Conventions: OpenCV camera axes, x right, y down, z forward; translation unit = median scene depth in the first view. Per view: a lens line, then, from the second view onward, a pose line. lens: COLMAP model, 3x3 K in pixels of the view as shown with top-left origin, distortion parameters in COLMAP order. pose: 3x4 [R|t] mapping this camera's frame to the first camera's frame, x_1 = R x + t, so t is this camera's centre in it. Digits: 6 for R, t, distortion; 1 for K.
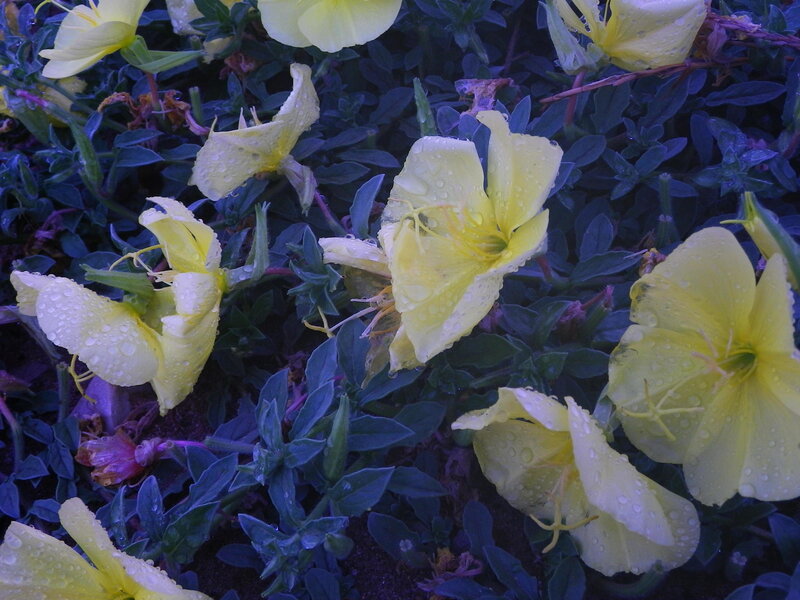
lens RADIAL K [[975.8, 0, 410.7], [0, 975.8, 281.5], [0, 0, 1]] dist [0.022726, 0.000000]
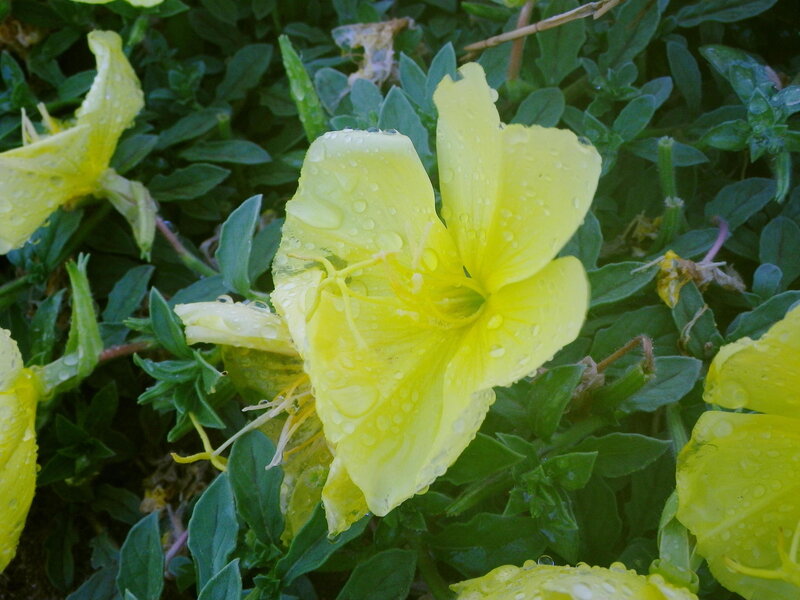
lens RADIAL K [[975.8, 0, 401.4], [0, 975.8, 304.0], [0, 0, 1]] dist [0.022726, 0.000000]
pose [[0.981416, -0.144681, 0.126055, -0.027336], [0.132562, 0.986140, 0.099774, -0.087871], [-0.138743, -0.081210, 0.986993, 0.334043]]
